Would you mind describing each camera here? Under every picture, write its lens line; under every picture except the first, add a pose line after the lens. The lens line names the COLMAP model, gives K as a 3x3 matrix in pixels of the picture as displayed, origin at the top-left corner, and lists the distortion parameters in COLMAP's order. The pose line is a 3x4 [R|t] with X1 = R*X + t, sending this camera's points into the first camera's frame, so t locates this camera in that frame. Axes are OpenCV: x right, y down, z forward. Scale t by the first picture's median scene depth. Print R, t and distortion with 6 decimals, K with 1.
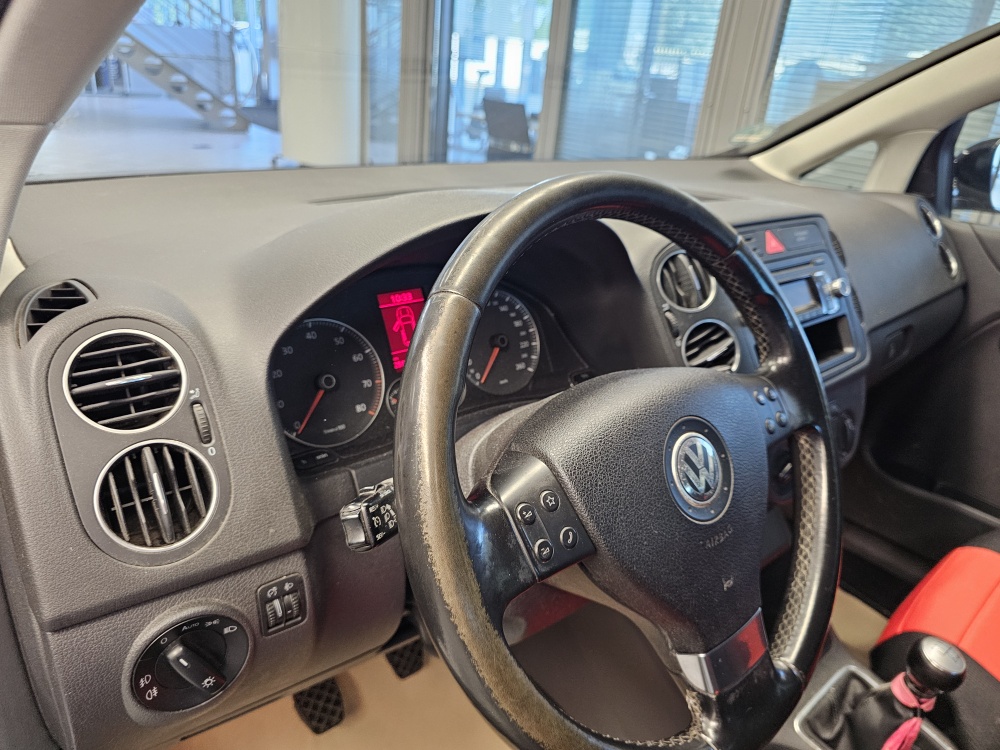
lens RADIAL K [[693.6, 0, 508.0], [0, 693.6, 372.5], [0, 0, 1]] dist [0.044367, -0.066743]
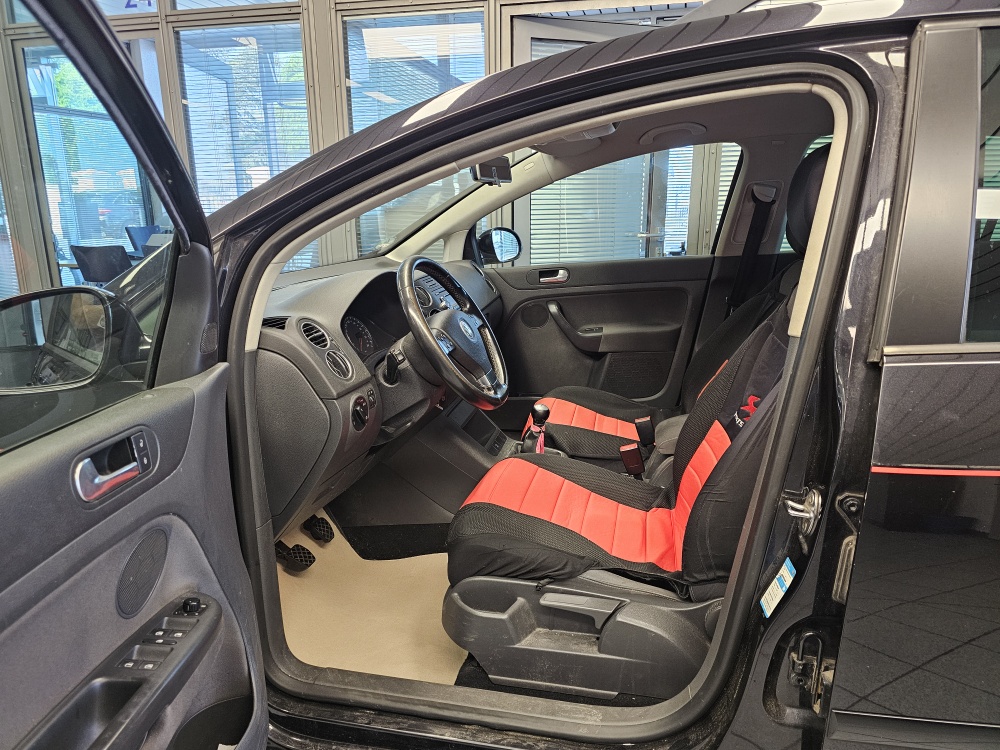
lens RADIAL K [[677.1, 0, 498.2], [0, 677.1, 371.5], [0, 0, 1]] dist [0.057345, -0.061227]
pose [[0.798241, -0.236139, 0.554120, -1.049563], [0.317621, 0.946672, -0.054125, 0.385468], [-0.511789, 0.219205, 0.830675, -1.270712]]
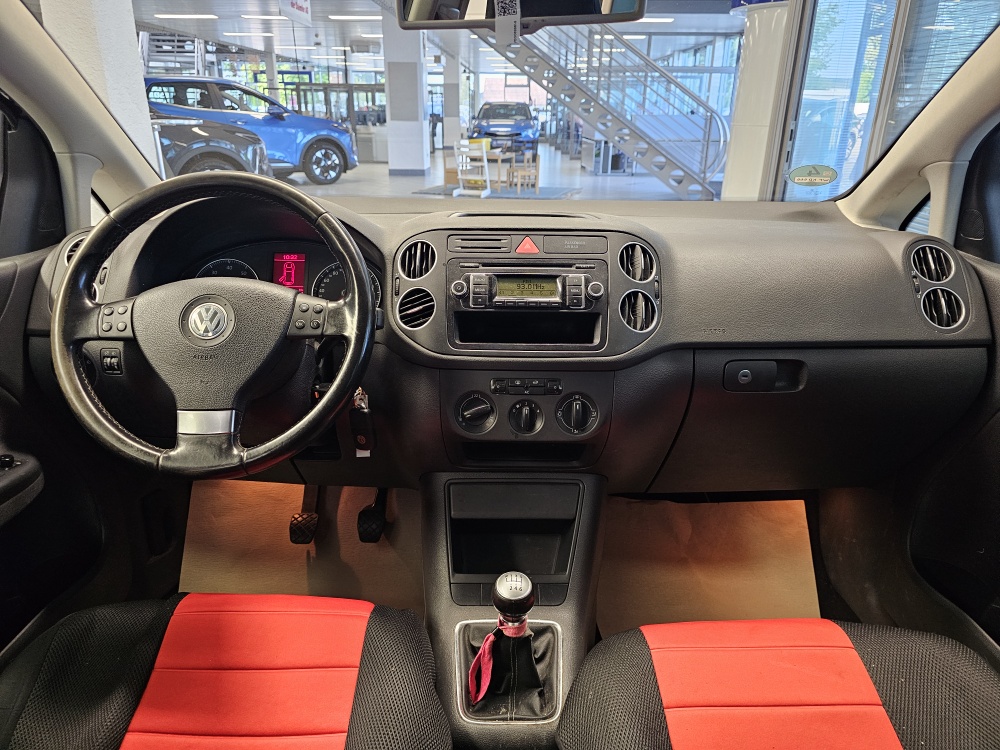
lens RADIAL K [[677.1, 0, 498.2], [0, 677.1, 371.5], [0, 0, 1]] dist [0.057345, -0.061227]
pose [[0.756771, 0.159248, -0.633986, 1.492230], [-0.220870, 0.975124, -0.018710, 0.095623], [0.615235, 0.154187, 0.773118, 0.048253]]
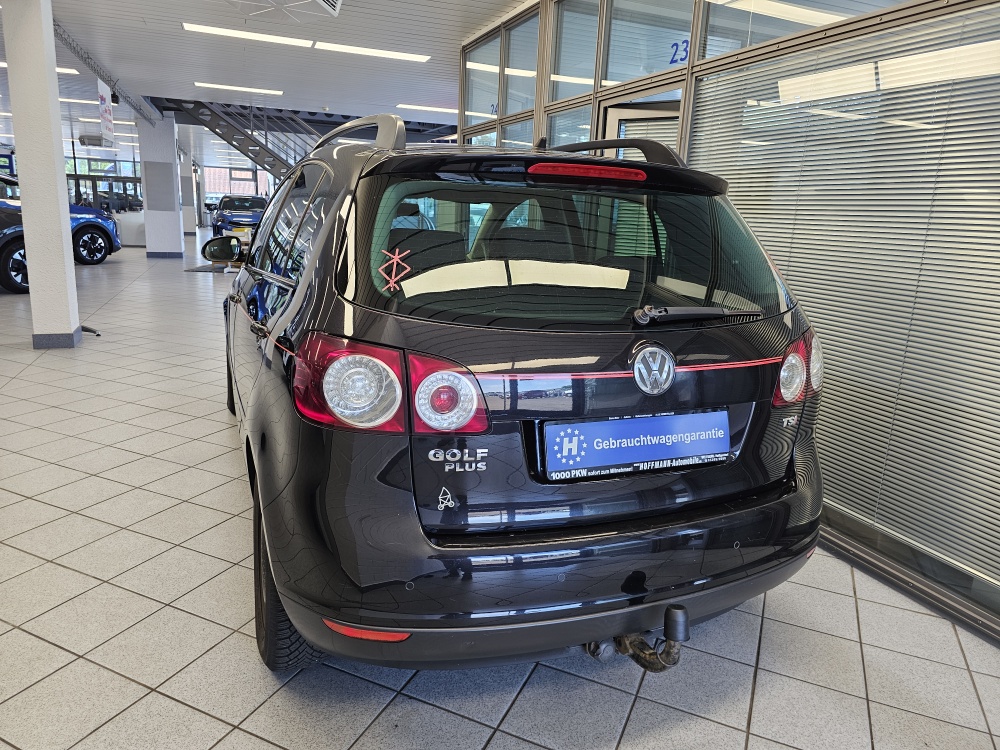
lens RADIAL K [[664.2, 0, 480.9], [0, 664.2, 374.2], [0, 0, 1]] dist [0.049526, -0.058698]
pose [[0.945948, 0.033718, -0.322561, 3.170659], [-0.100079, 0.976391, -0.191430, 1.860945], [0.308491, 0.213364, 0.926989, -3.959566]]
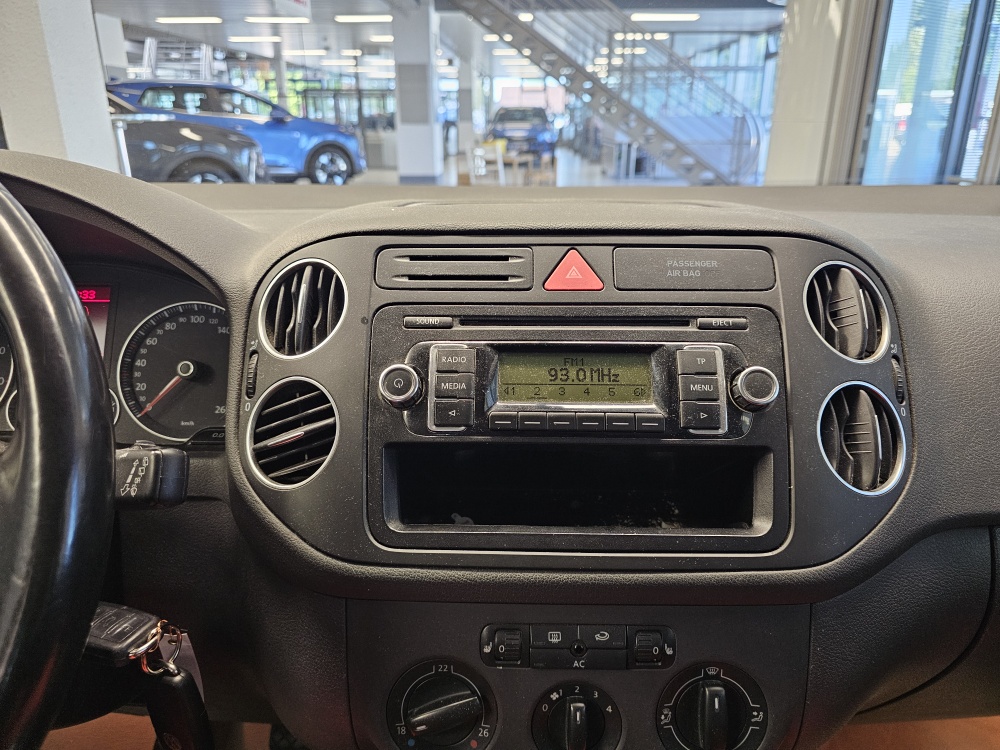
lens RADIAL K [[690.2, 0, 503.3], [0, 690.2, 370.9], [0, 0, 1]] dist [0.045886, -0.061986]
pose [[0.746070, 0.145068, -0.649873, 0.873769], [-0.216255, 0.975863, -0.030428, -0.111818], [0.629773, 0.163239, 0.759433, 0.755778]]
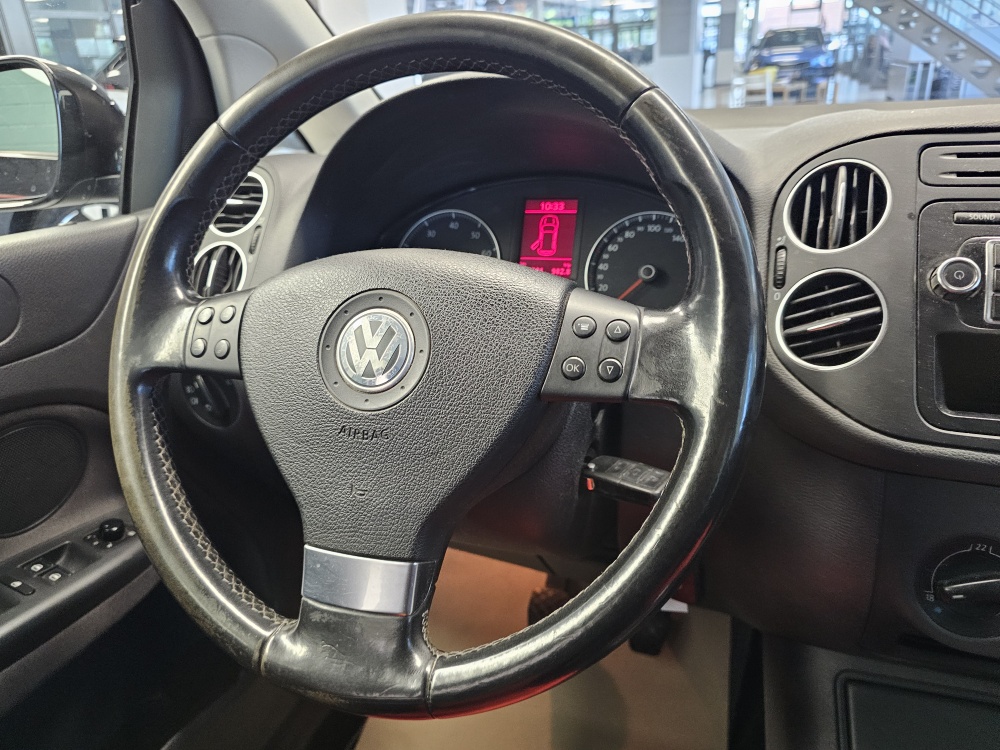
lens RADIAL K [[693.6, 0, 508.0], [0, 693.6, 372.5], [0, 0, 1]] dist [0.044367, -0.066743]
pose [[0.494552, 0.243327, -0.834392, 0.761092], [-0.261681, 0.957153, 0.124026, 0.013061], [0.828819, 0.157007, 0.537036, 0.494629]]
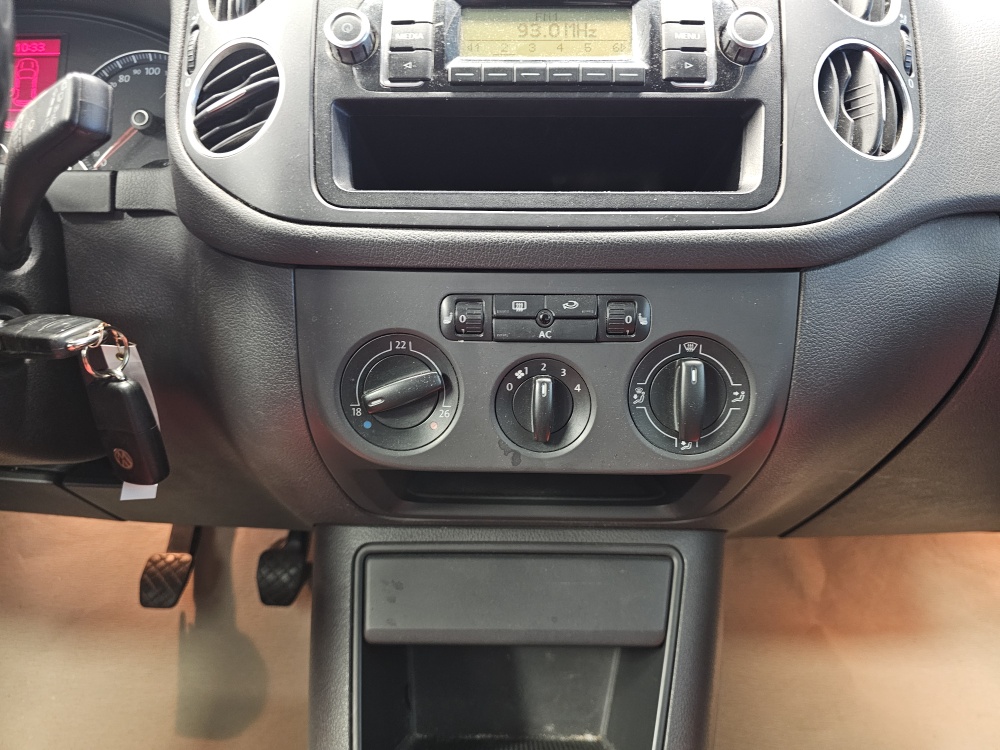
lens RADIAL K [[690.2, 0, 503.3], [0, 690.2, 370.9], [0, 0, 1]] dist [0.045886, -0.061986]
pose [[0.738713, 0.192771, -0.645866, 0.906451], [-0.219311, 0.974830, 0.040117, 0.112048], [0.637342, 0.112011, 0.762396, 0.852108]]
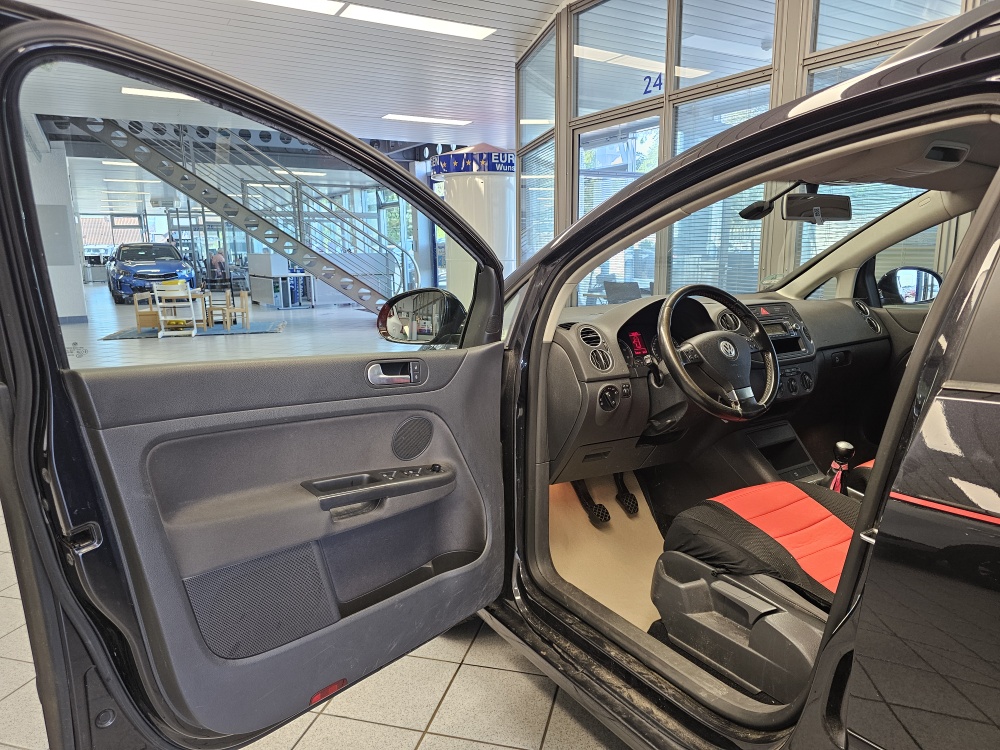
lens RADIAL K [[675.8, 0, 498.2], [0, 675.8, 383.6], [0, 0, 1]] dist [0.026649, -0.003882]
pose [[0.983945, -0.066111, -0.165774, -0.272946], [0.025557, 0.971481, -0.235736, 0.826541], [0.176631, 0.227715, 0.957574, -2.007770]]
